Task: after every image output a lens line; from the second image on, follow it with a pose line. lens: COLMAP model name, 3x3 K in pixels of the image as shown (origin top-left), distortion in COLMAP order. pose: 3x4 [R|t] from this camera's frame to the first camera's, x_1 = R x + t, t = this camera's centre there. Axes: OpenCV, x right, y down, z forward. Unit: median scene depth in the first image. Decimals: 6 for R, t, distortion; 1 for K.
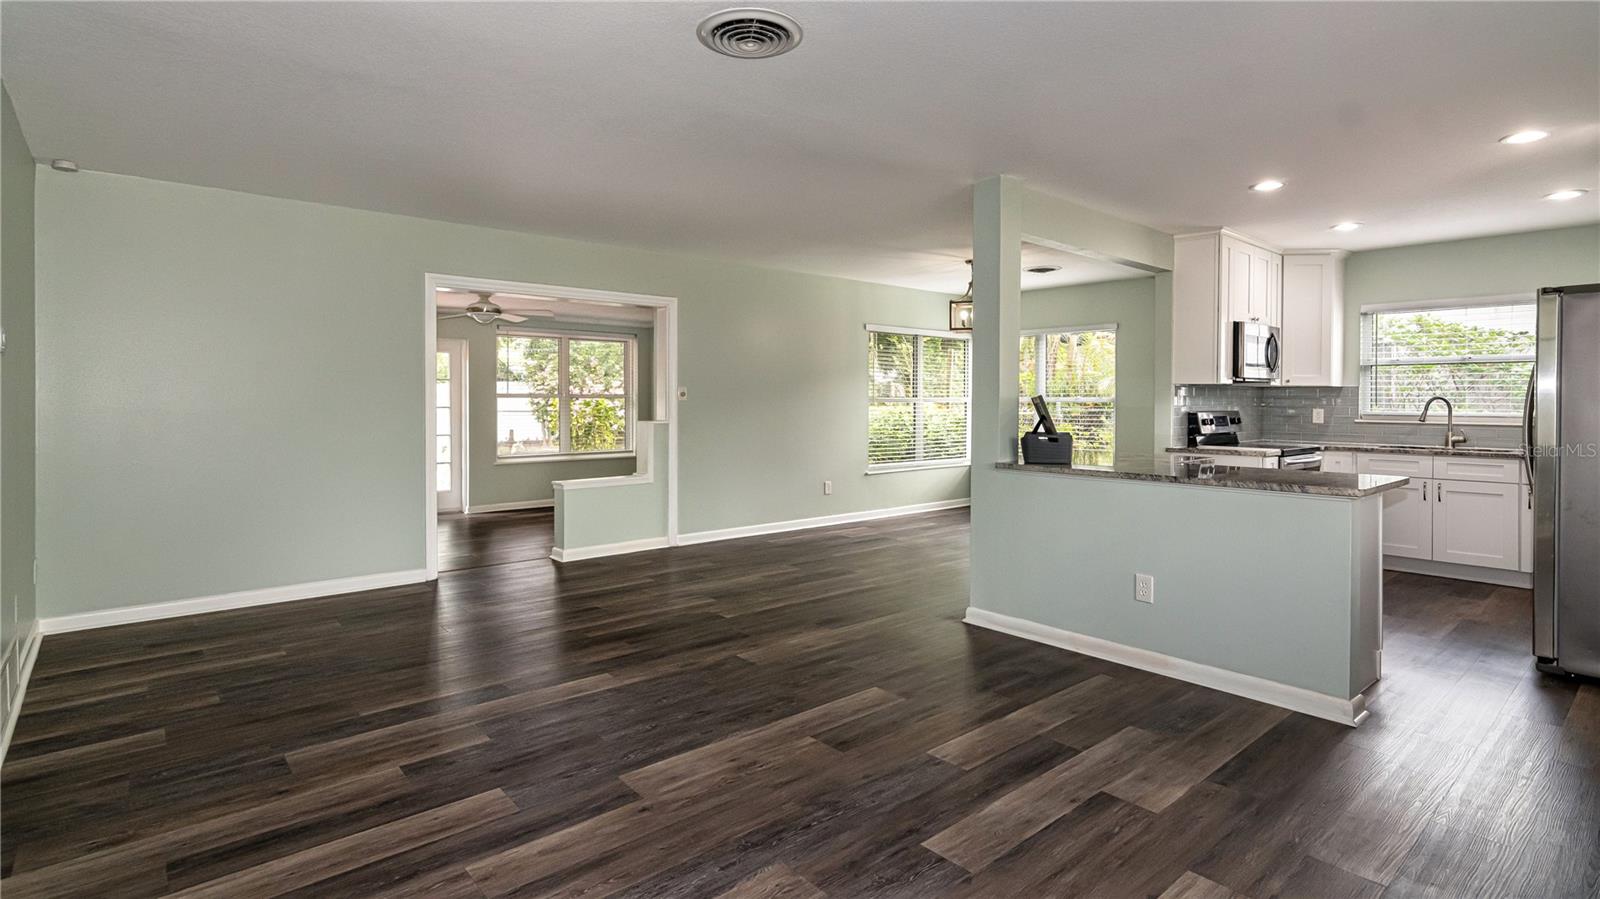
lens RADIAL K [[765.5, 0, 801.2], [0, 765.5, 402.6], [0, 0, 1]] dist [-0.000482, -0.000391]
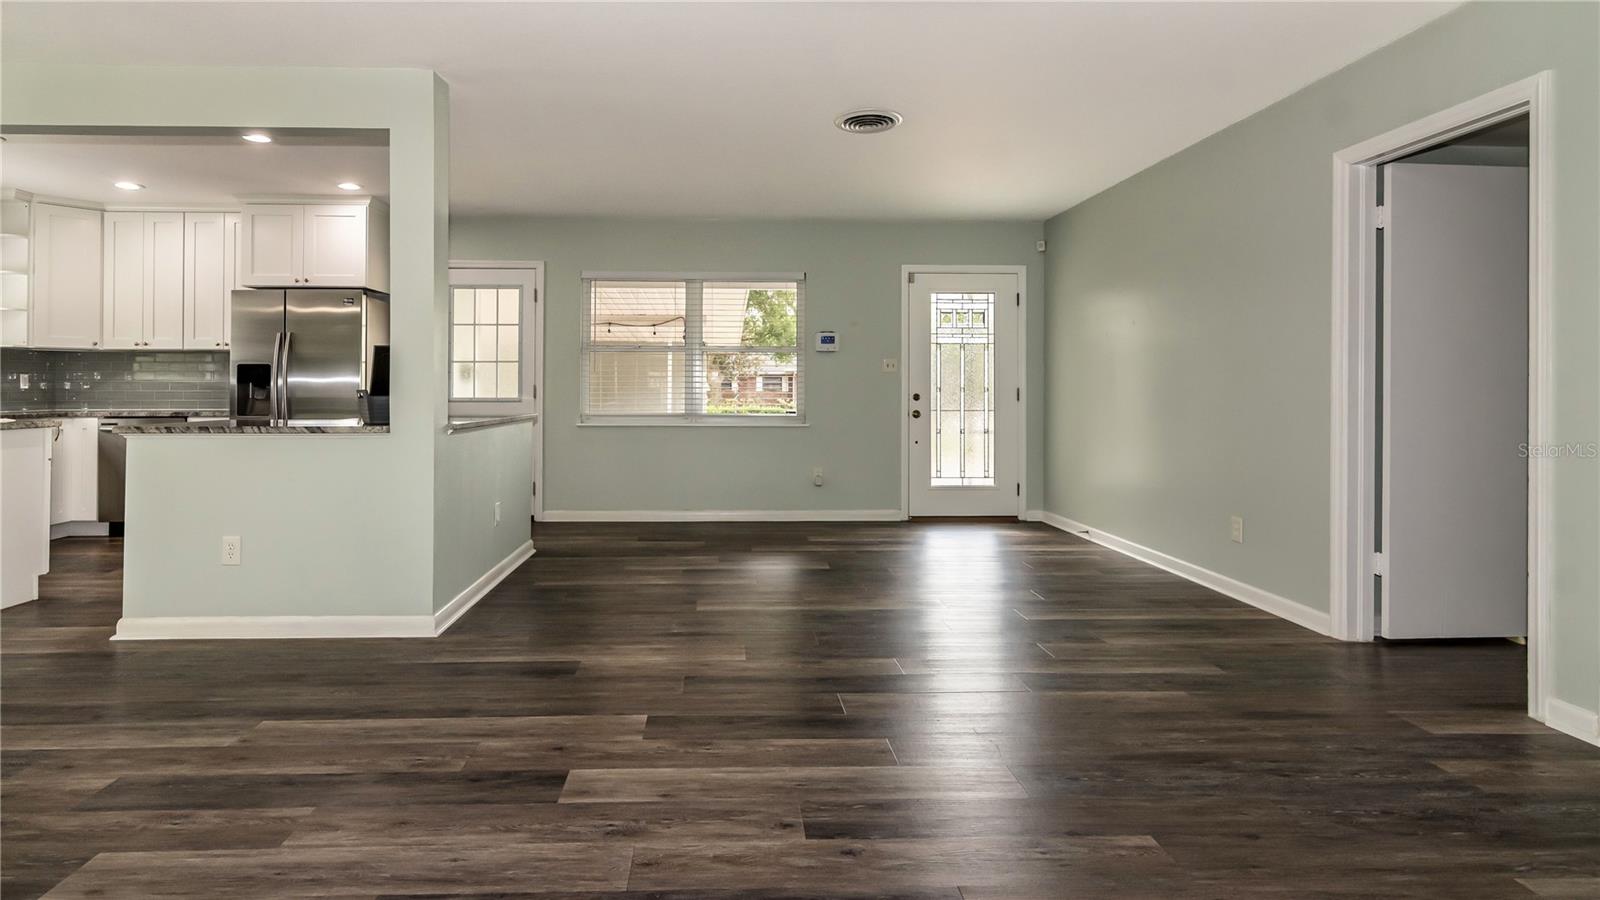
lens RADIAL K [[796.7, 0, 737.0], [0, 796.7, 382.7], [0, 0, 1]] dist [-0.000718, 0.000748]
pose [[-0.762438, 0.000764, 0.647061, -0.422016], [-0.003286, 0.999982, -0.005054, 0.027082], [-0.647053, -0.005979, -0.762421, 1.113387]]
